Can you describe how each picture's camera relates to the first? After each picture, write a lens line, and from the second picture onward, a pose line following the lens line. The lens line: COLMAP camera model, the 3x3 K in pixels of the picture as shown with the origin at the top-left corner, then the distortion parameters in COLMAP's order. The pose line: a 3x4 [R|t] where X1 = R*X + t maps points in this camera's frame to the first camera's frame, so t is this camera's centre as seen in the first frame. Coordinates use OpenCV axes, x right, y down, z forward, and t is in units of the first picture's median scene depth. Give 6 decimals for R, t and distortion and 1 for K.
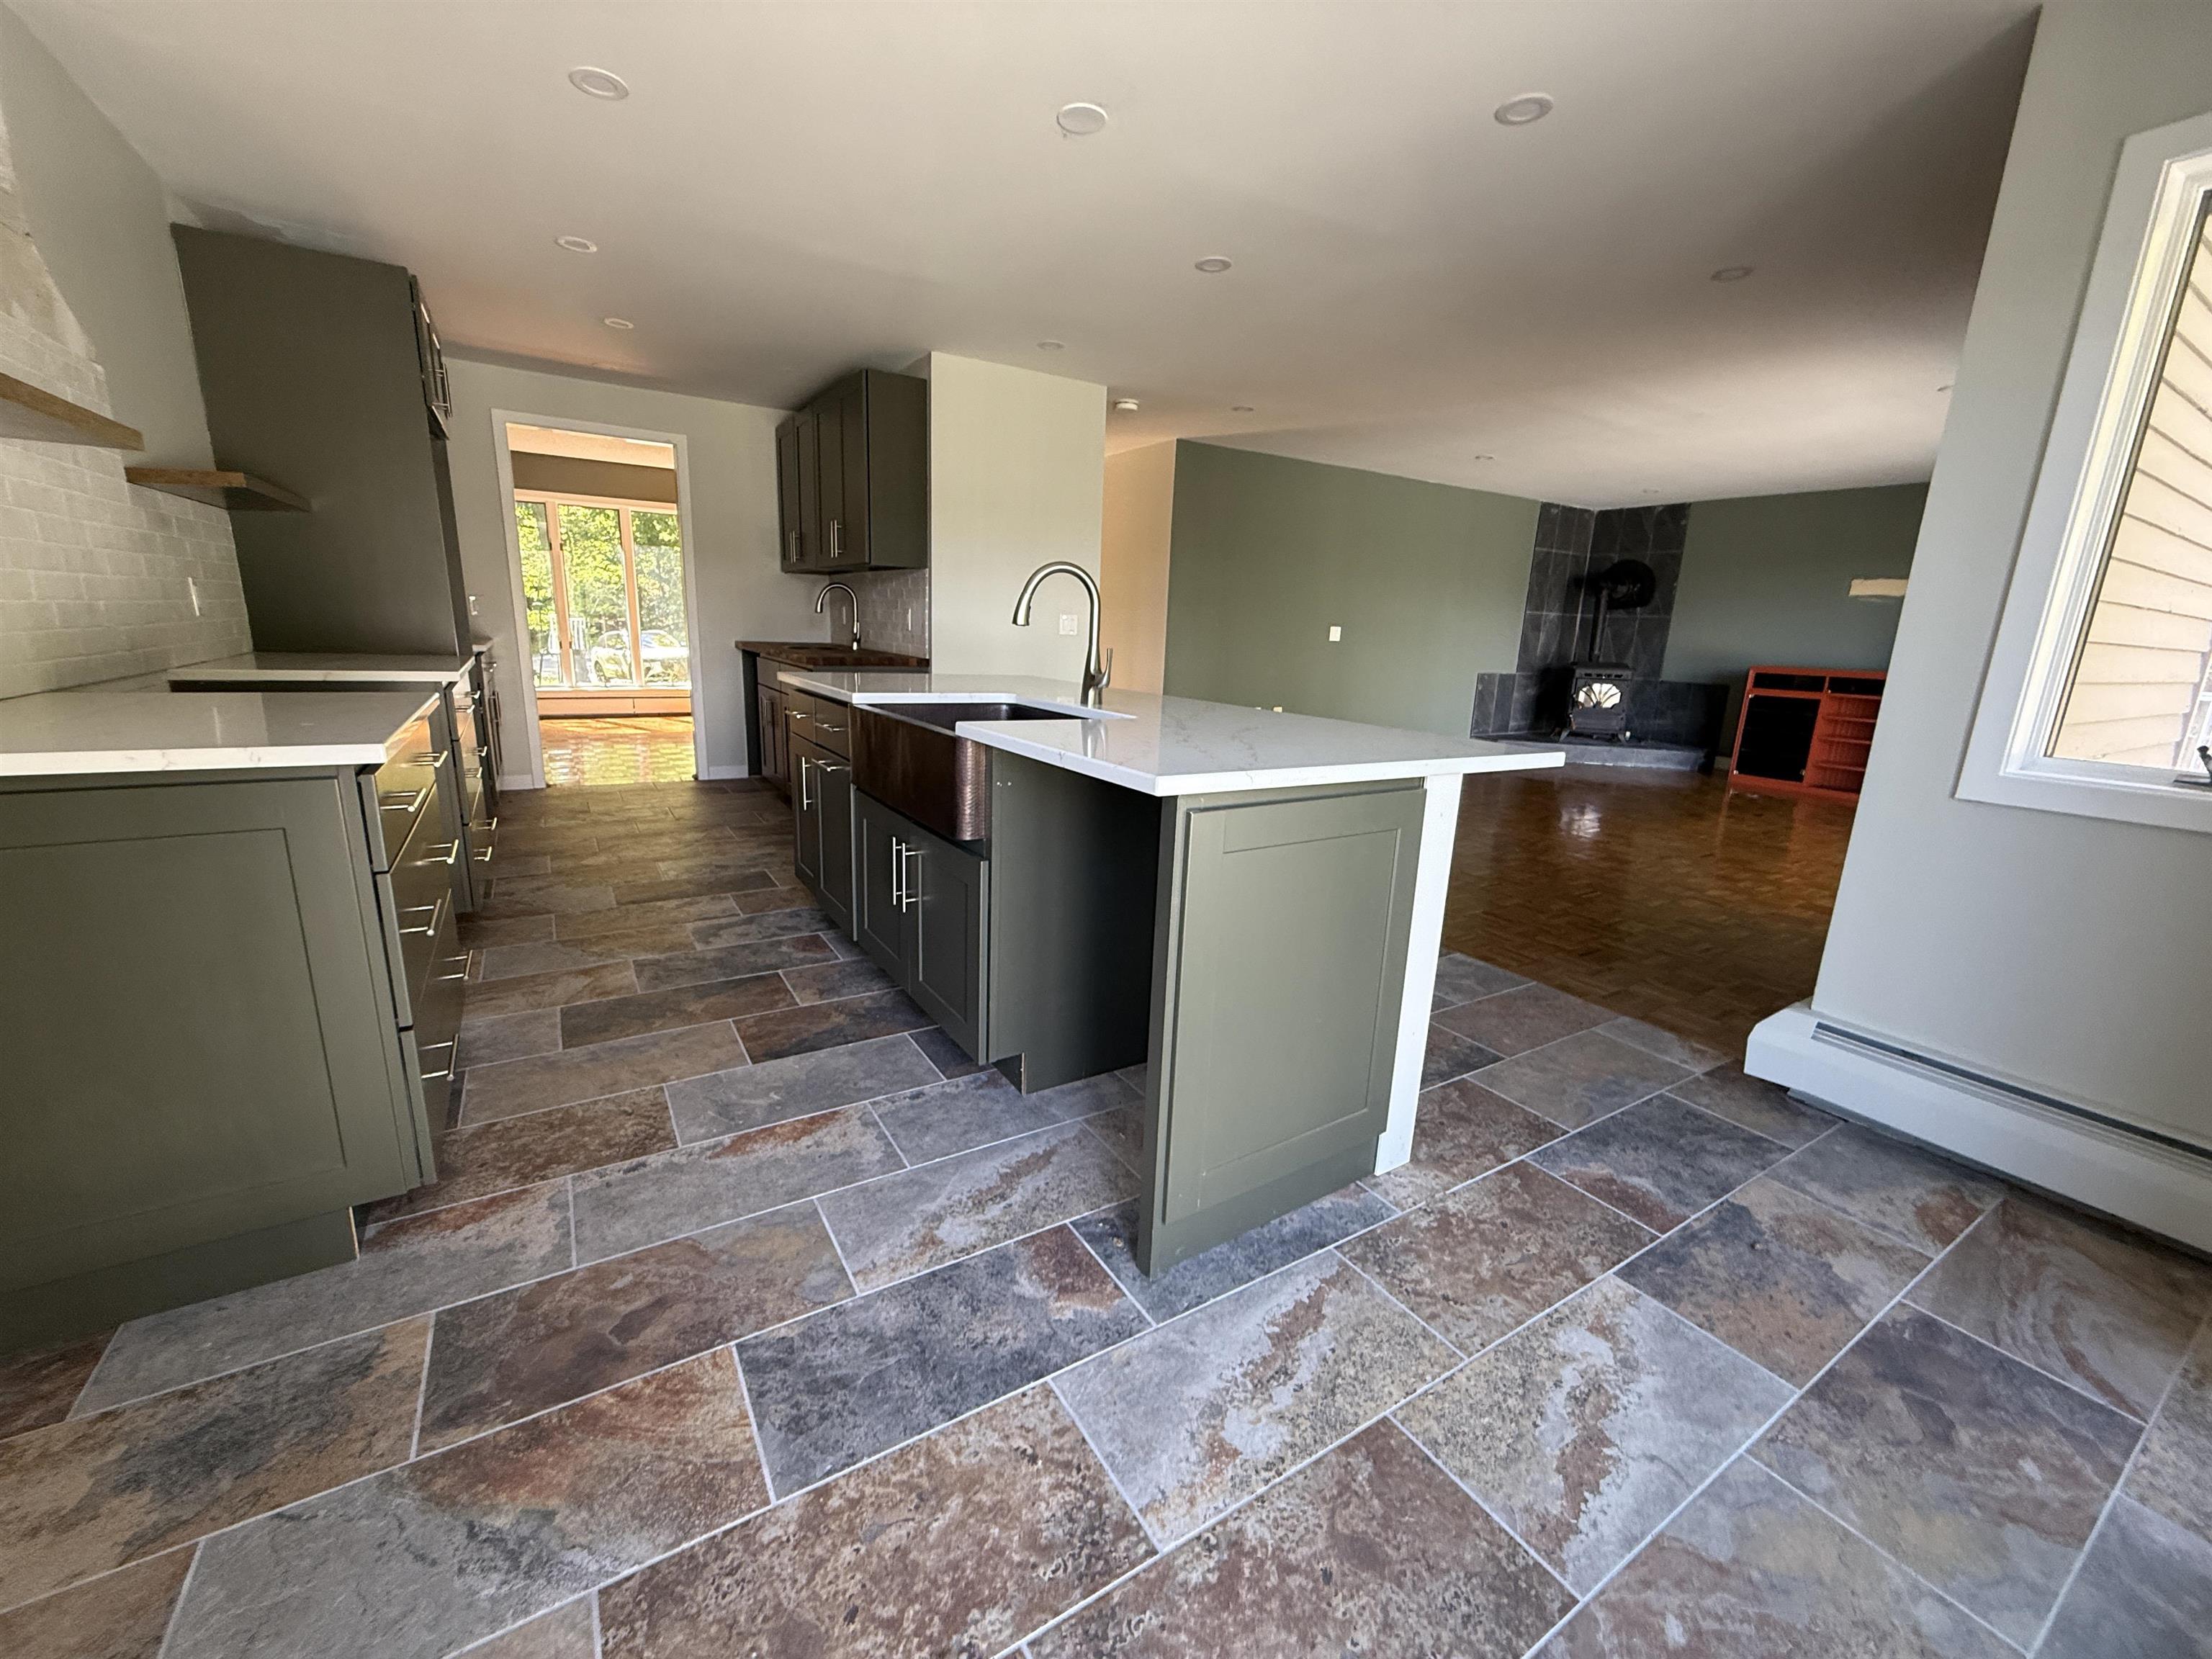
lens RADIAL K [[888.2, 0, 1100.3], [0, 888.2, 825.8], [0, 0, 1]] dist [-0.001698, -0.000637]
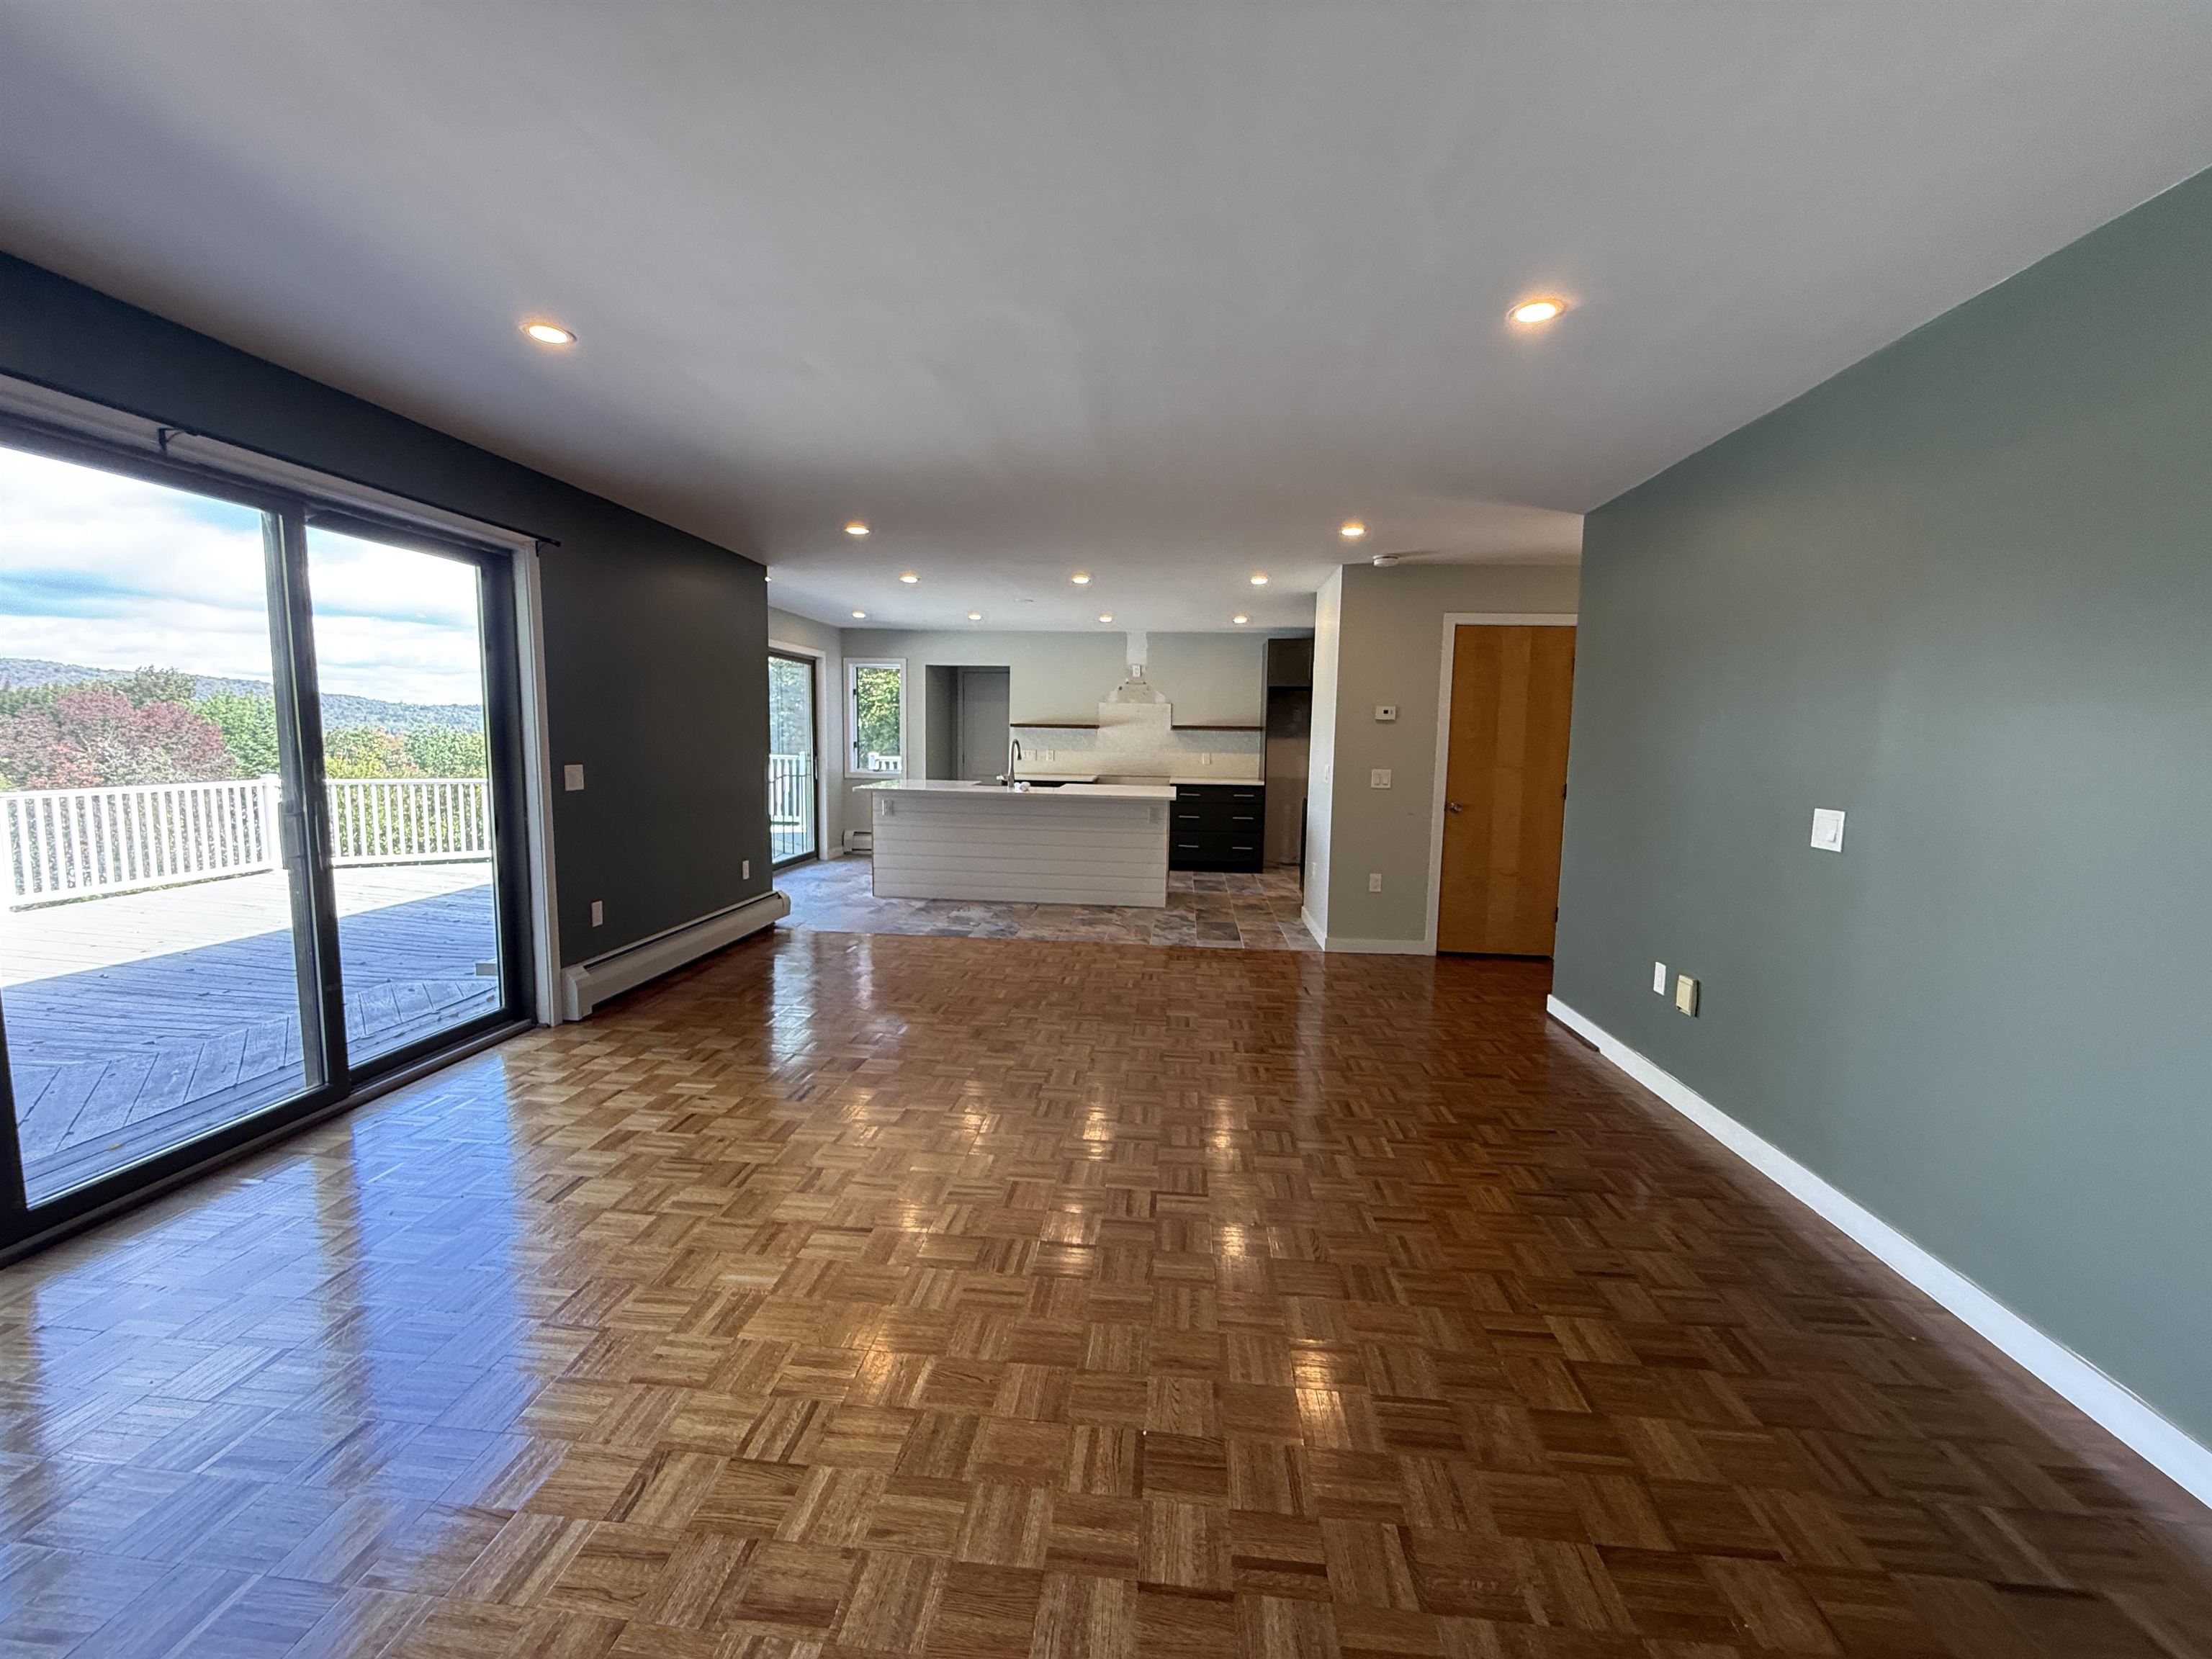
lens RADIAL K [[881.4, 0, 1106.0], [0, 881.4, 829.5], [0, 0, 1]] dist [-0.001101, -0.000154]
pose [[-0.599633, 0.037918, -0.799376, 0.638326], [-0.218968, 0.952985, 0.209458, -0.204773], [0.769736, 0.300636, -0.563139, 0.884316]]
